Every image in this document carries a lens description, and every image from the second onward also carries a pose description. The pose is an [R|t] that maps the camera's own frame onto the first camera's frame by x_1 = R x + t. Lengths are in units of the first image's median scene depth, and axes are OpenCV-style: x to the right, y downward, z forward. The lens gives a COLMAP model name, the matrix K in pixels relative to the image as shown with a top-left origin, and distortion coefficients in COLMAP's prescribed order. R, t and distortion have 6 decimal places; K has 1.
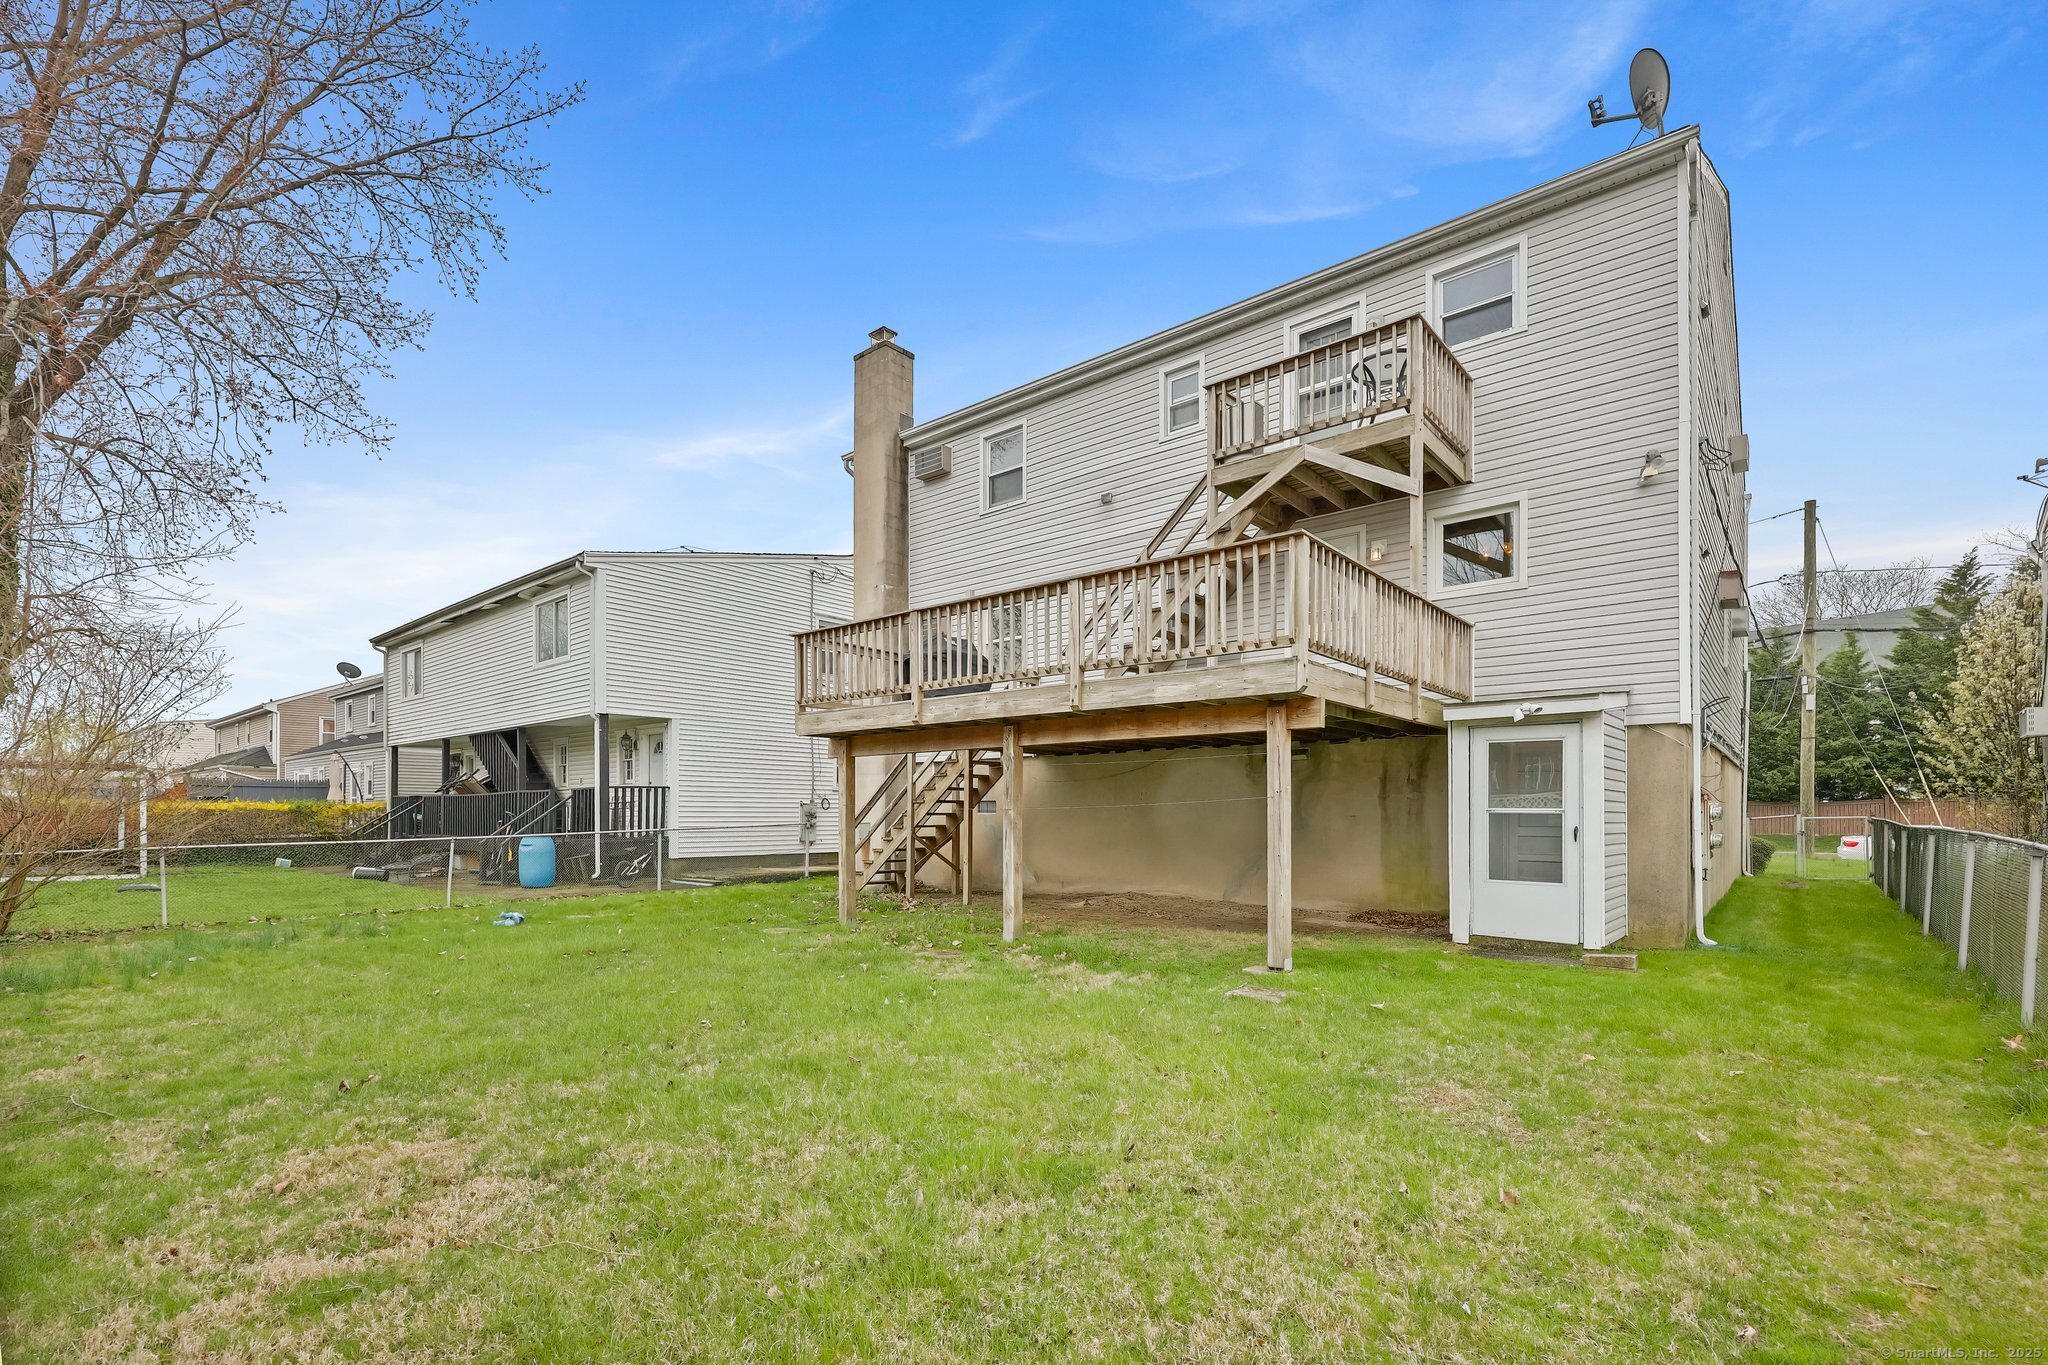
lens RADIAL K [[922.7, 0, 1026.1], [0, 922.7, 809.3], [0, 0, 1]] dist [0.001351, -0.000017]
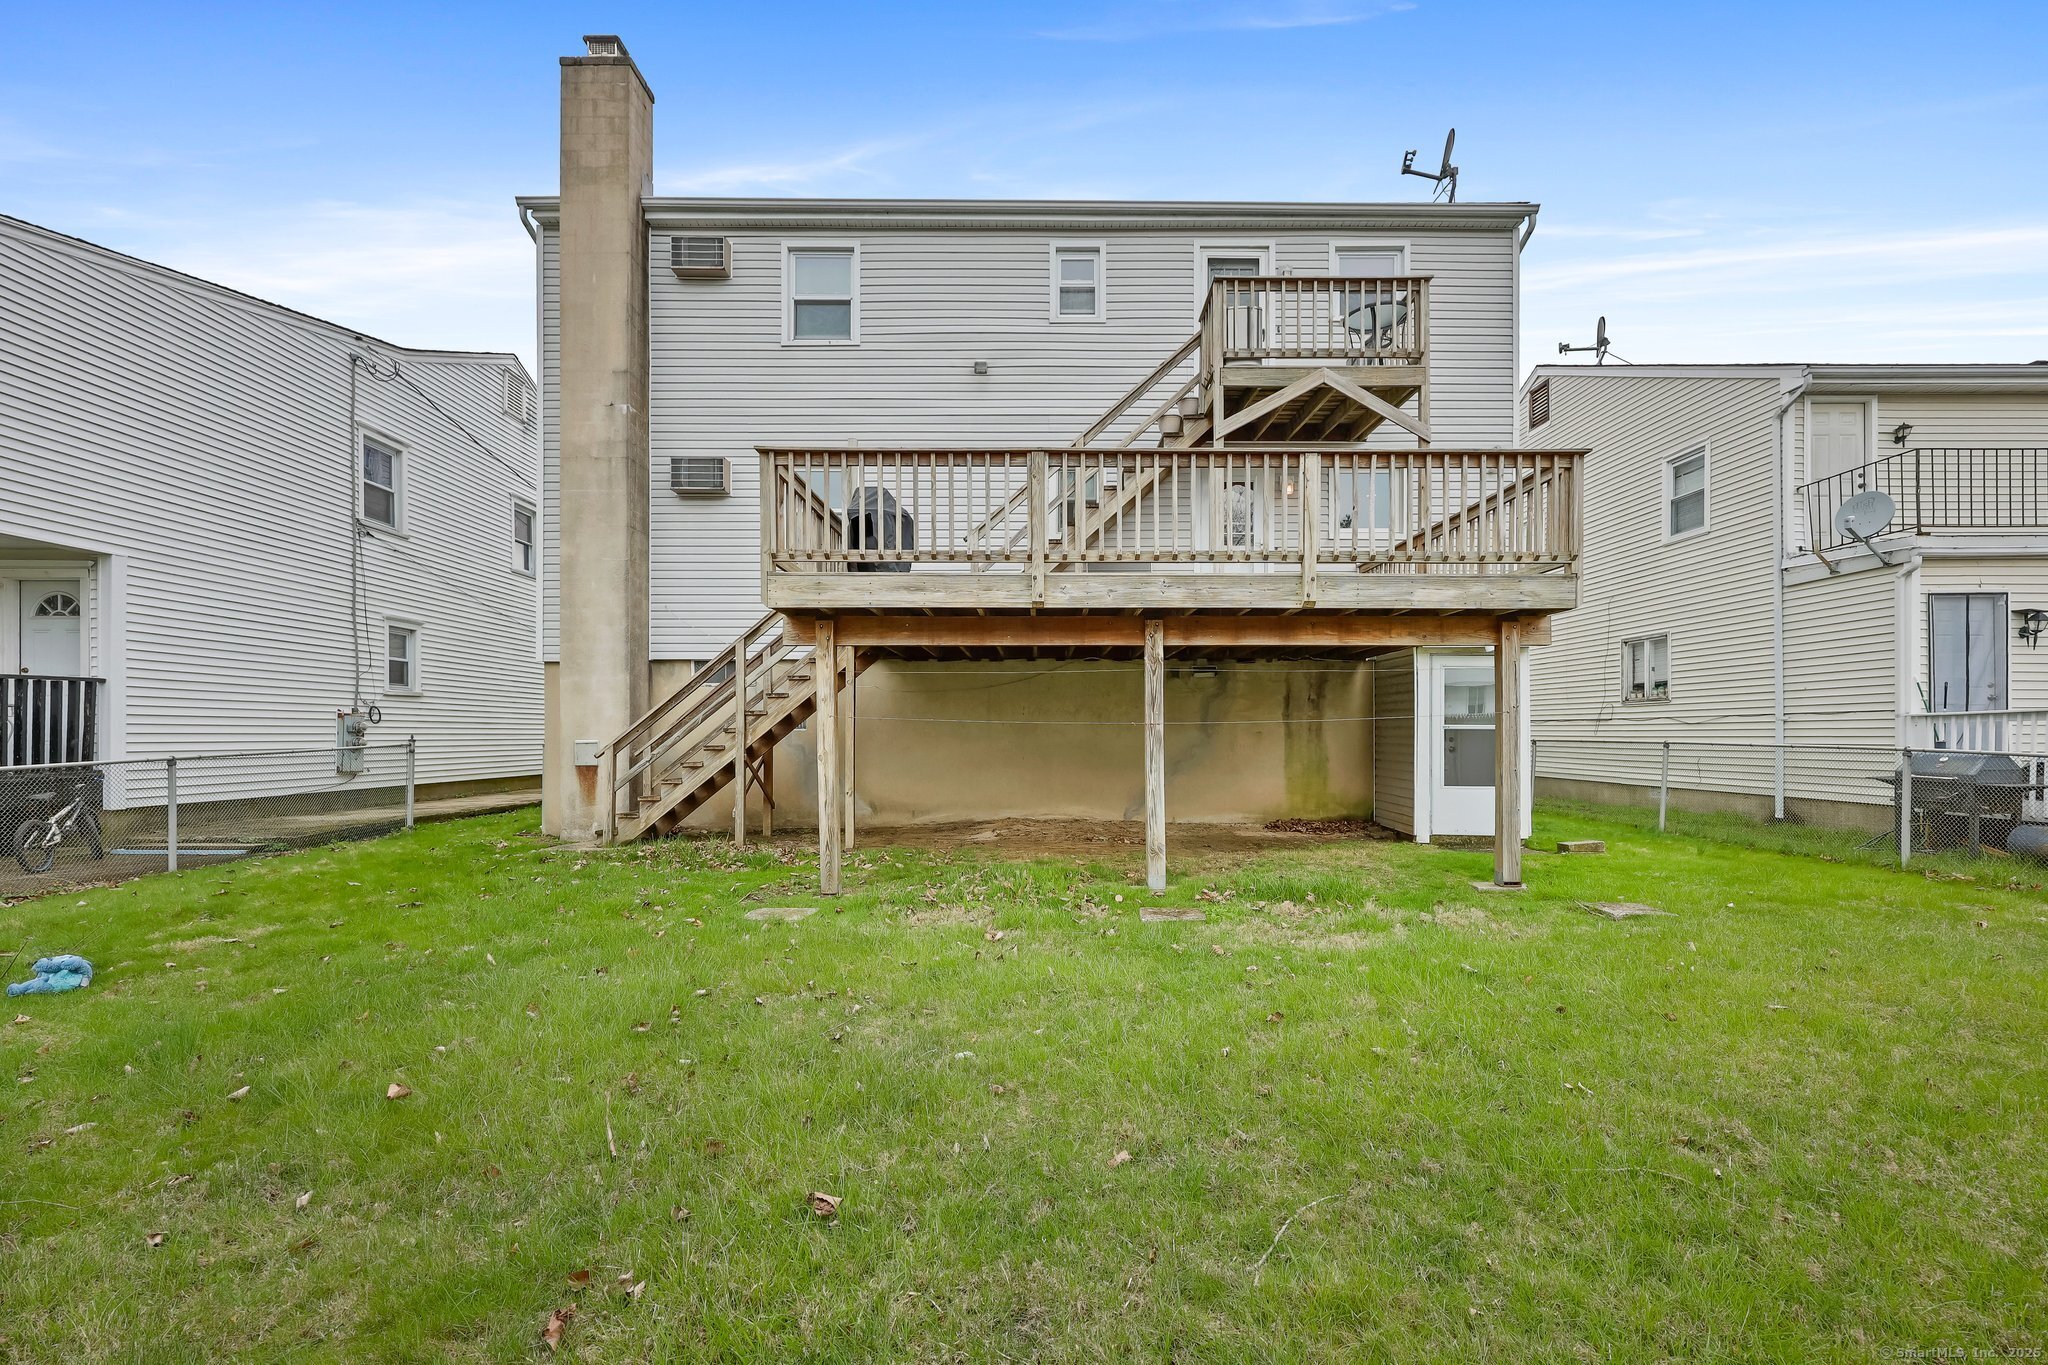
lens RADIAL K [[867.0, 0, 1027.6], [0, 867.0, 731.5], [0, 0, 1]] dist [-0.001134, 0.000437]
pose [[0.761444, 0.000373, 0.648230, -0.448261], [-0.003869, 0.999985, 0.003969, 0.003472], [-0.648219, -0.005530, 0.761434, 0.379365]]
